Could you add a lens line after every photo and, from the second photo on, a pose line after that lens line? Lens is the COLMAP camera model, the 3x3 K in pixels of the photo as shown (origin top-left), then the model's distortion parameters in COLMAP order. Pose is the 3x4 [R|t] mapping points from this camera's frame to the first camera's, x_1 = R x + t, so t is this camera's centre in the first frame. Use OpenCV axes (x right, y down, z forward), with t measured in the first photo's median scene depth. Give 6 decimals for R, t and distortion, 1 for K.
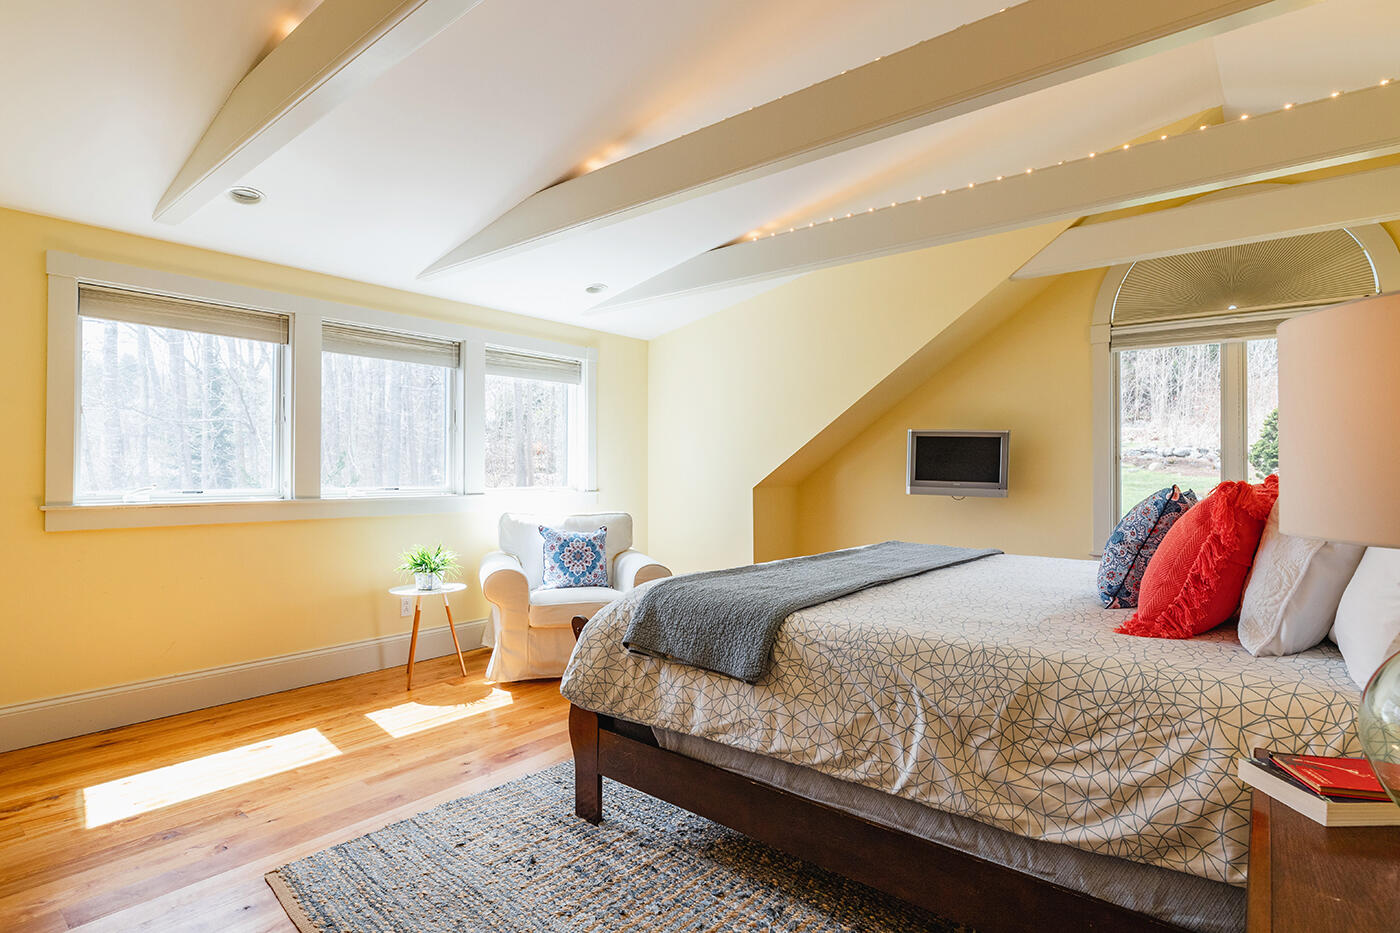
lens RADIAL K [[694.9, 0, 700.0], [0, 694.9, 466.5], [0, 0, 1]] dist [-0.001652, -0.000174]
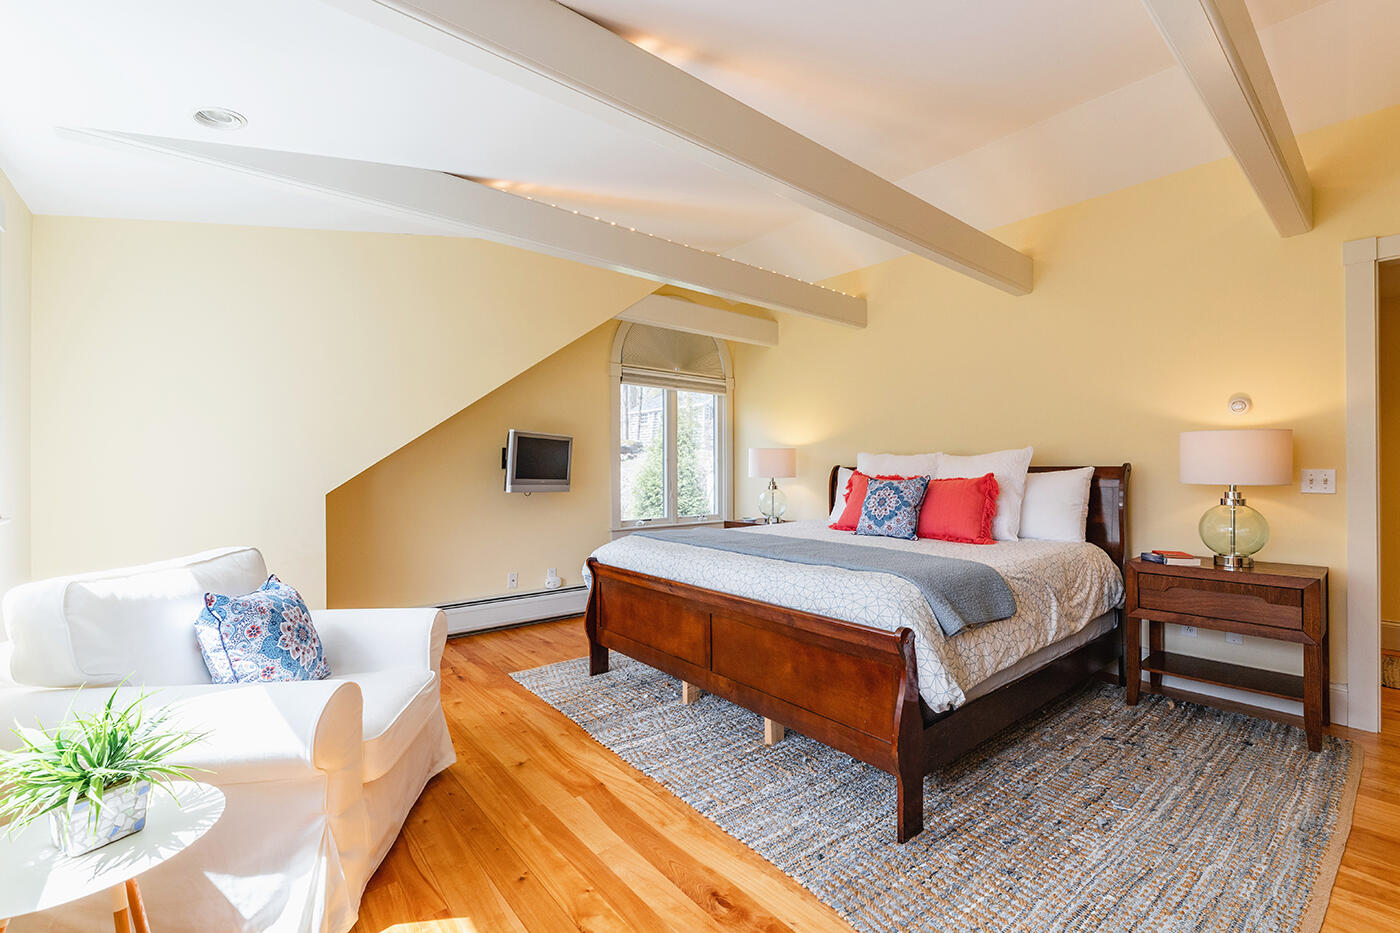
lens RADIAL K [[606.4, 0, 697.0], [0, 606.4, 469.9], [0, 0, 1]] dist [0.001276, 0.000146]
pose [[0.190098, -0.003989, 0.981757, -0.572652], [-0.004308, 0.999979, 0.004897, 0.000751], [-0.981756, -0.005161, 0.190077, 0.621042]]
